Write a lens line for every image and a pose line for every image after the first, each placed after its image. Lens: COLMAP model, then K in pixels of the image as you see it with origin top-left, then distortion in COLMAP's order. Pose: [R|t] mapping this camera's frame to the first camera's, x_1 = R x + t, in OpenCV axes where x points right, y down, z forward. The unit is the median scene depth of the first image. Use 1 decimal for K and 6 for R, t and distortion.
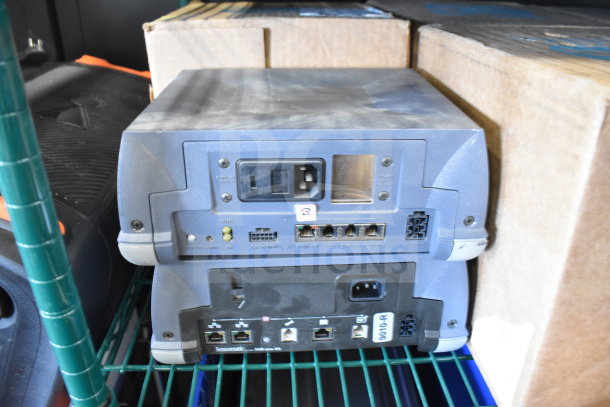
lens RADIAL K [[469.6, 0, 305.0], [0, 469.6, 203.5], [0, 0, 1]] dist [-0.088557, 0.005728]
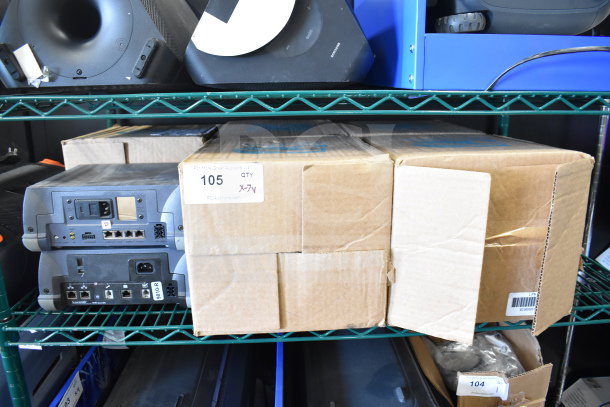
lens RADIAL K [[469.6, 0, 305.0], [0, 469.6, 203.5], [0, 0, 1]] dist [-0.088557, 0.005728]
pose [[0.999940, -0.010507, 0.003122, 0.834560], [0.010934, 0.976028, -0.217368, 0.363273], [-0.000763, 0.217389, 0.976085, -1.017829]]
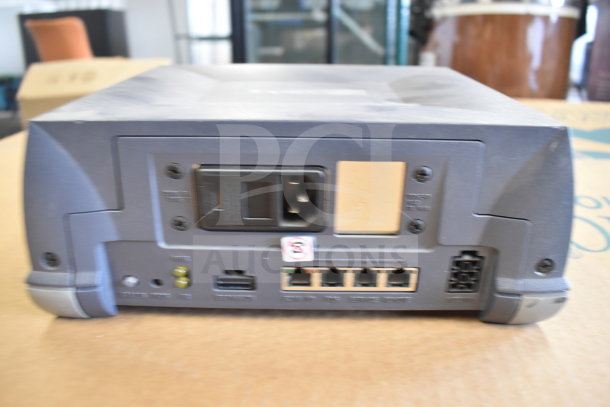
lens RADIAL K [[469.6, 0, 305.0], [0, 469.6, 203.5], [0, 0, 1]] dist [-0.088557, 0.005728]
pose [[0.997812, 0.020320, -0.062907, 0.047112], [-0.024389, 0.997612, -0.064616, -0.002264], [0.061444, 0.066008, 0.995925, 0.302650]]
